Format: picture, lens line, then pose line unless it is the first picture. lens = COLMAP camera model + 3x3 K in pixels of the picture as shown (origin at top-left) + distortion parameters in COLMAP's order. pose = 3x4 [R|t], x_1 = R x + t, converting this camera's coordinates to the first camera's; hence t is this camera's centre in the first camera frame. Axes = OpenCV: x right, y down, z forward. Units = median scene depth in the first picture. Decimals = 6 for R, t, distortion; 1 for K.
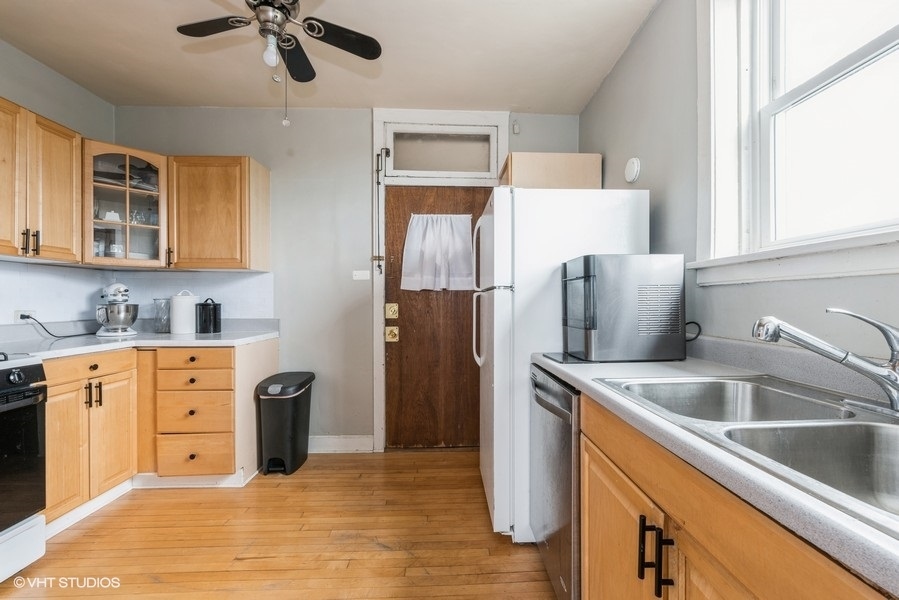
lens RADIAL K [[391.8, 0, 462.2], [0, 391.8, 299.3], [0, 0, 1]] dist [0.001970, 0.000008]
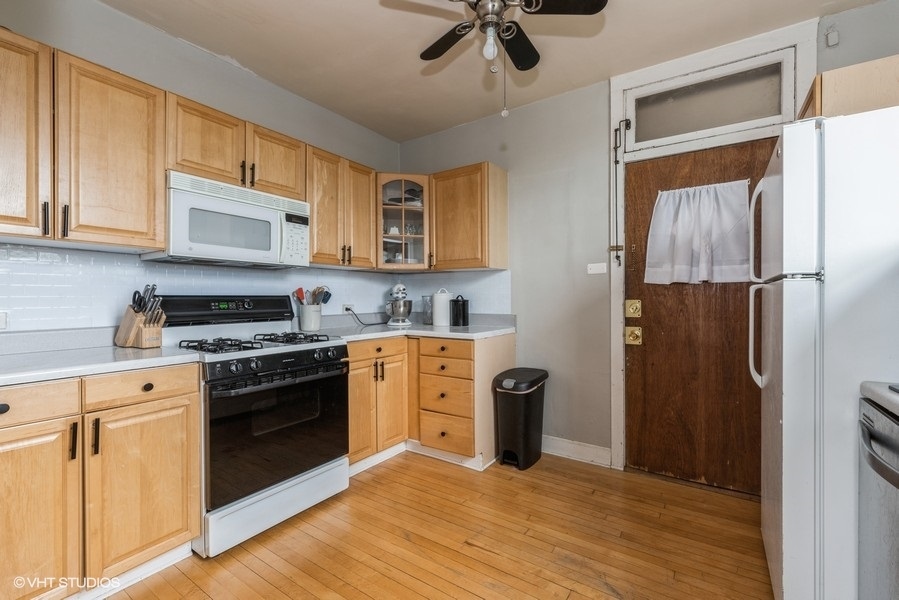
lens RADIAL K [[391.8, 0, 462.2], [0, 391.8, 299.3], [0, 0, 1]] dist [0.001970, 0.000008]
pose [[0.811157, -0.000358, -0.584829, 0.020628], [0.005902, 0.999954, 0.007574, 0.000909], [0.584799, -0.009595, 0.811122, 0.098164]]
